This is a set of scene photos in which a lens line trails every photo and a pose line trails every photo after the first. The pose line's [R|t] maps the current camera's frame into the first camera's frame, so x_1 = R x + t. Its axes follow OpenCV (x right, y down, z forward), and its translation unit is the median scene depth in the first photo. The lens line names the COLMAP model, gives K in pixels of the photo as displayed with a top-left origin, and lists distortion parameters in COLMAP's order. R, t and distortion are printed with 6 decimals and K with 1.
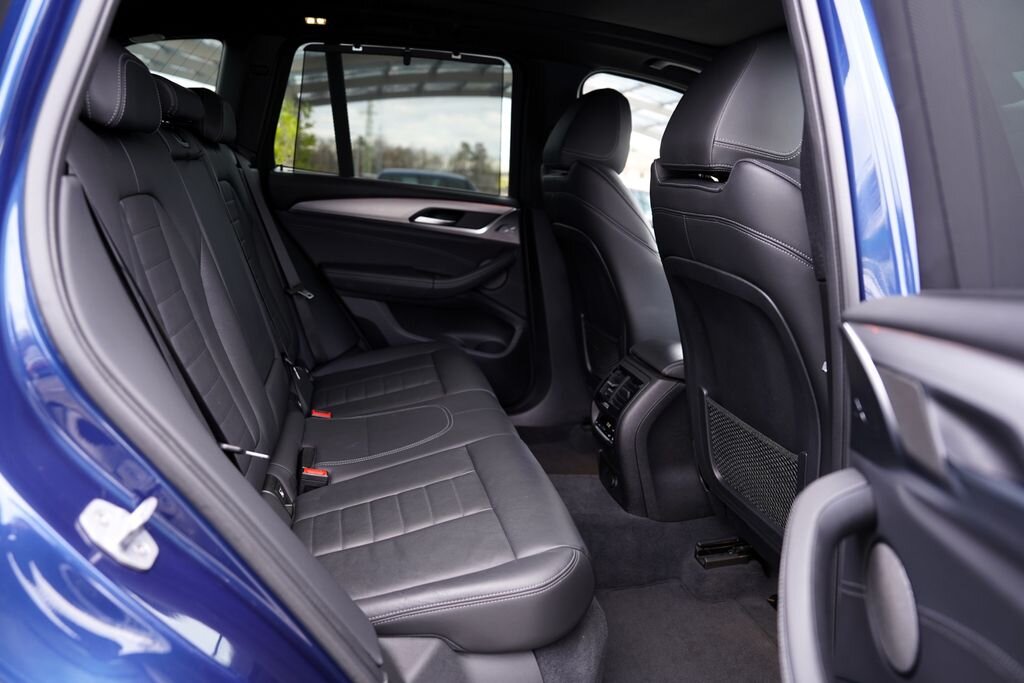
lens RADIAL K [[716.0, 0, 511.9], [0, 716.0, 329.7], [0, 0, 1]] dist [-0.114809, 0.090543]
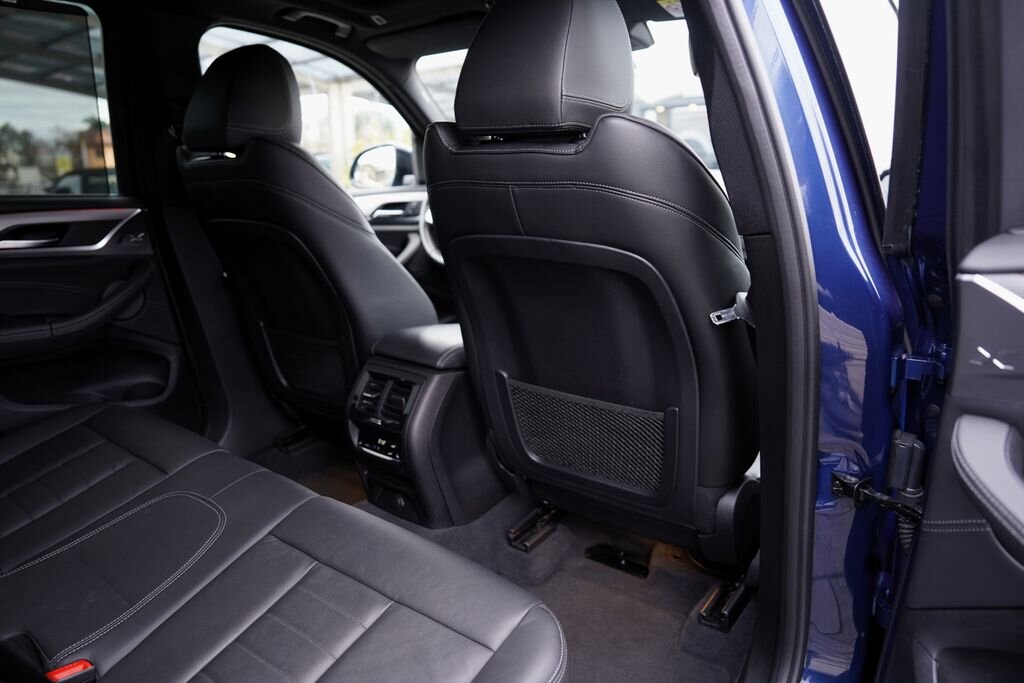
lens RADIAL K [[716.0, 0, 511.9], [0, 716.0, 329.7], [0, 0, 1]] dist [-0.114809, 0.090543]
pose [[0.769412, -0.241502, 0.591339, -0.209238], [0.211297, 0.969882, 0.121172, -0.065095], [-0.602792, 0.031717, 0.797268, 0.214385]]
